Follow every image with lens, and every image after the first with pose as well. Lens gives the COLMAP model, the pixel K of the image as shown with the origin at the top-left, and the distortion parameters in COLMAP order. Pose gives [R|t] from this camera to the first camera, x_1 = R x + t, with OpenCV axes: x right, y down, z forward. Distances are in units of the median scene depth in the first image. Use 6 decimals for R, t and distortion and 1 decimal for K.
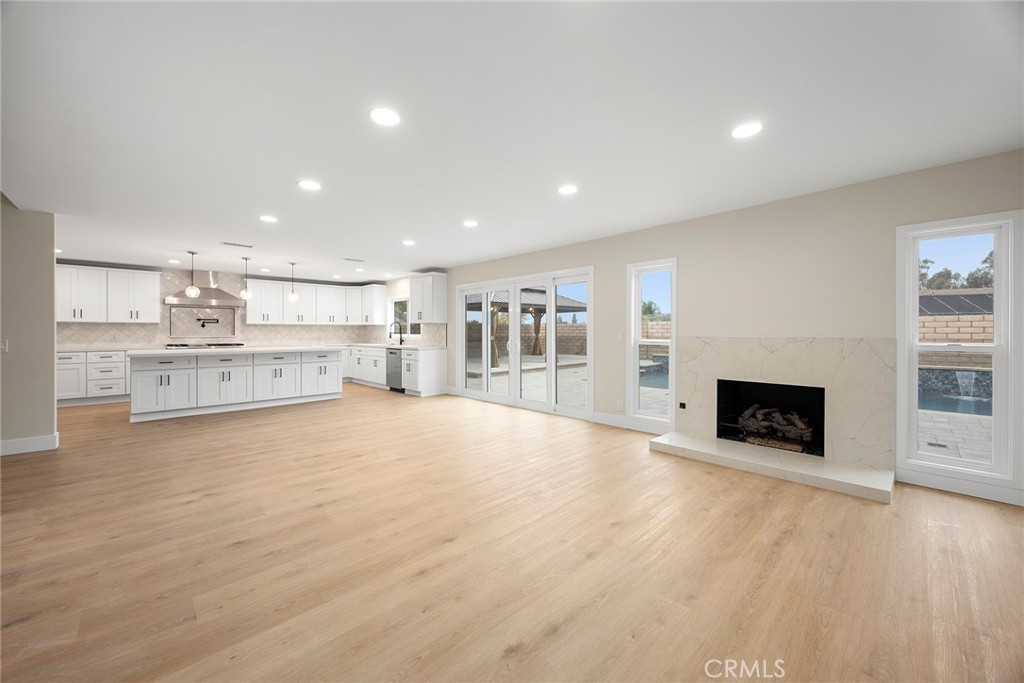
lens RADIAL K [[392.3, 0, 513.2], [0, 392.3, 333.1], [0, 0, 1]] dist [0.001359, -0.000095]
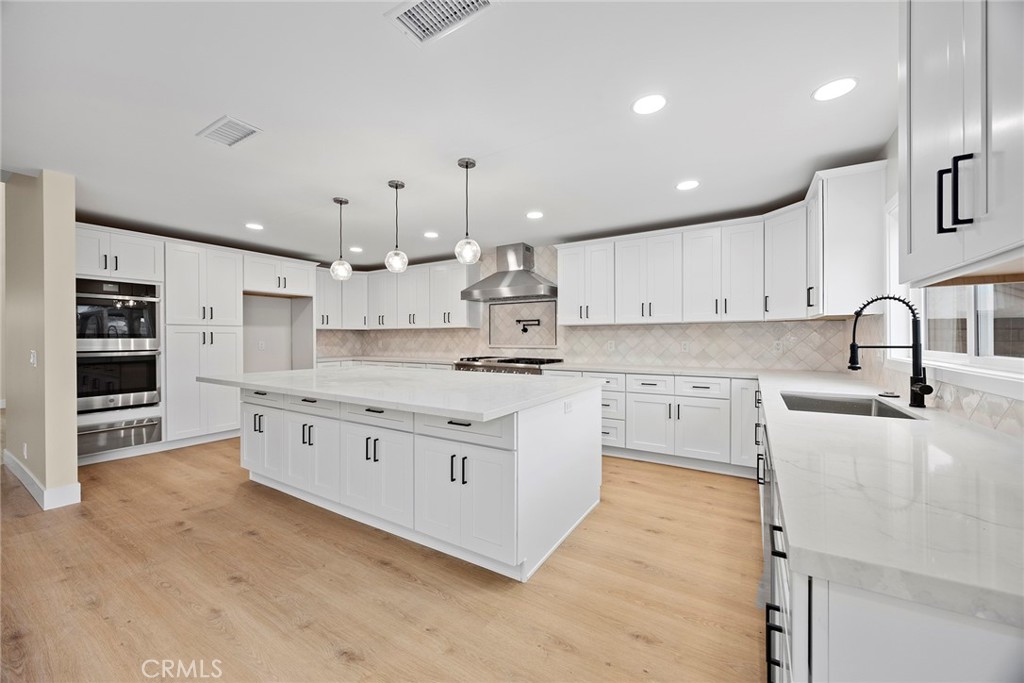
lens RADIAL K [[393.5, 0, 512.0], [0, 393.5, 341.5], [0, 0, 1]] dist [-0.027131, -0.000083]
pose [[0.250546, -0.001823, -0.968103, -0.163490], [-0.008878, 0.999952, -0.004180, 0.003223], [0.968064, 0.009642, 0.250517, 0.848367]]
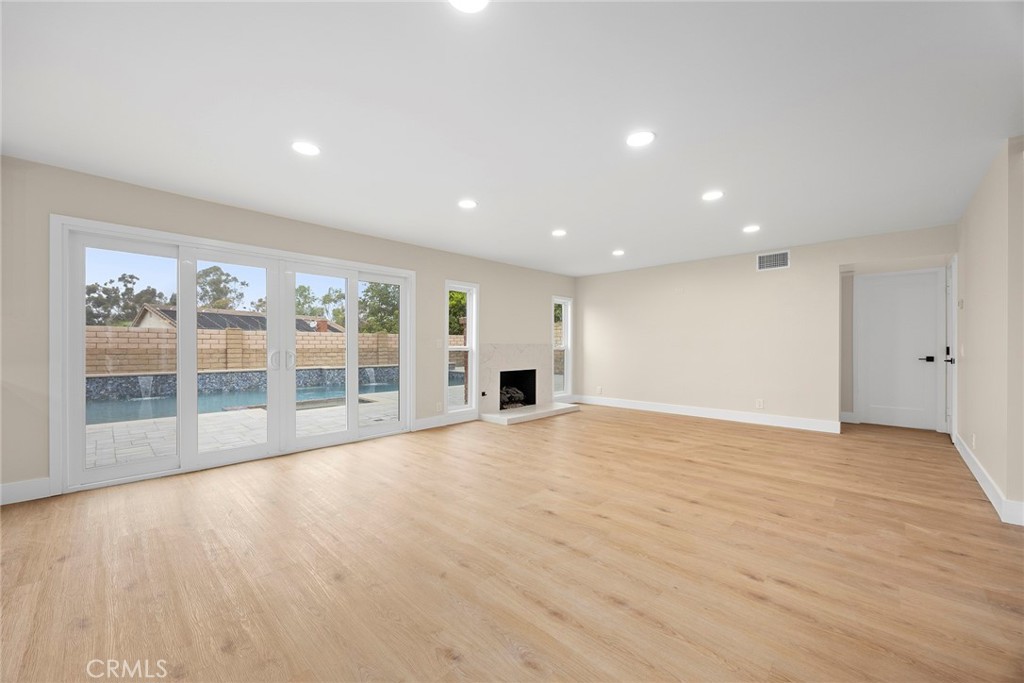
lens RADIAL K [[392.3, 0, 513.2], [0, 392.3, 333.1], [0, 0, 1]] dist [0.001359, -0.000095]
pose [[-0.046164, 0.033568, 0.998370, -0.534865], [-0.001063, 0.999433, -0.033653, 0.009735], [-0.998933, -0.002615, -0.046103, 0.536045]]
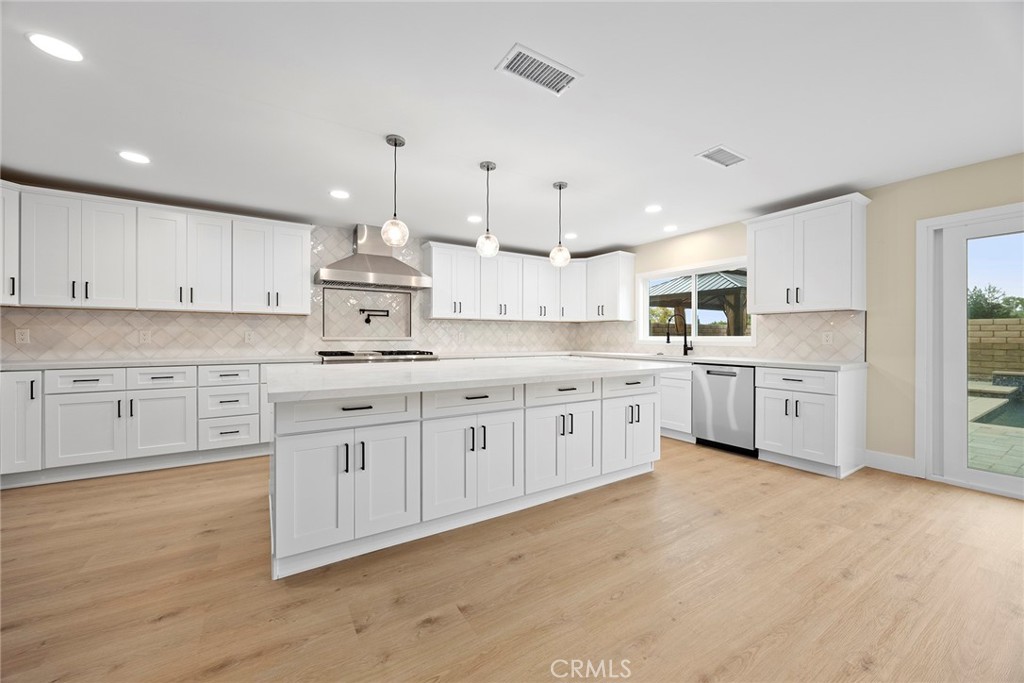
lens RADIAL K [[395.7, 0, 519.2], [0, 395.7, 338.6], [0, 0, 1]] dist [-0.002437, -0.000299]
pose [[0.981136, 0.003404, -0.193286, -0.460488], [-0.003322, 0.999994, 0.000749, 0.007870], [0.193288, -0.000093, 0.981142, 0.463737]]
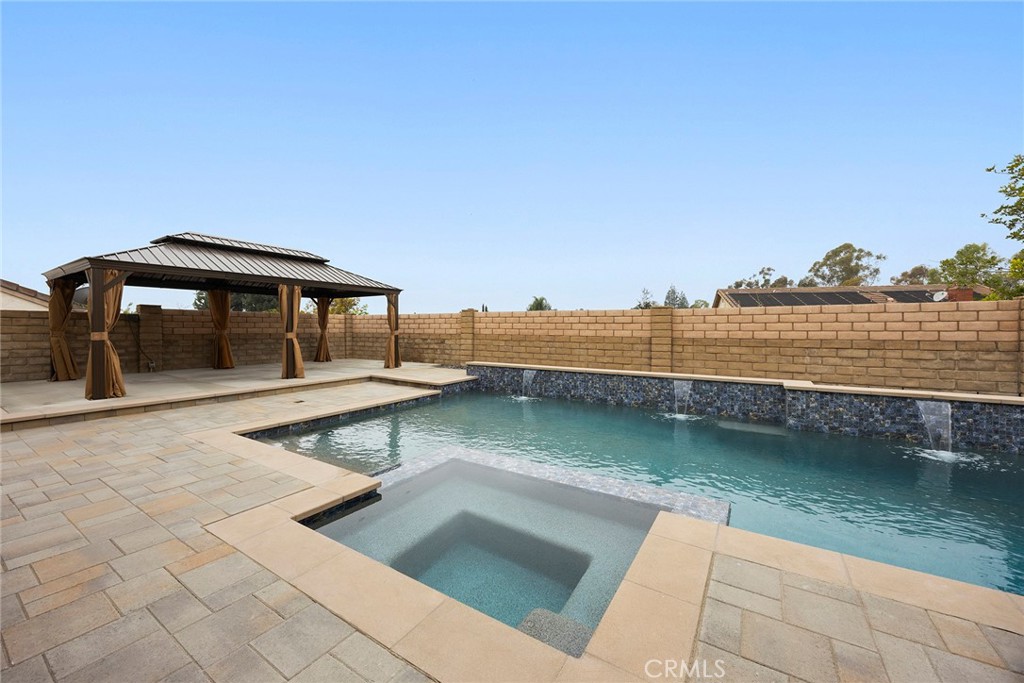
lens RADIAL K [[392.3, 0, 513.2], [0, 392.3, 333.1], [0, 0, 1]] dist [0.001359, -0.000095]
pose [[0.971348, 0.002308, 0.237652, 0.508940], [-0.004721, 0.999943, 0.009586, 0.001126], [-0.237616, -0.010434, 0.971303, 0.677031]]
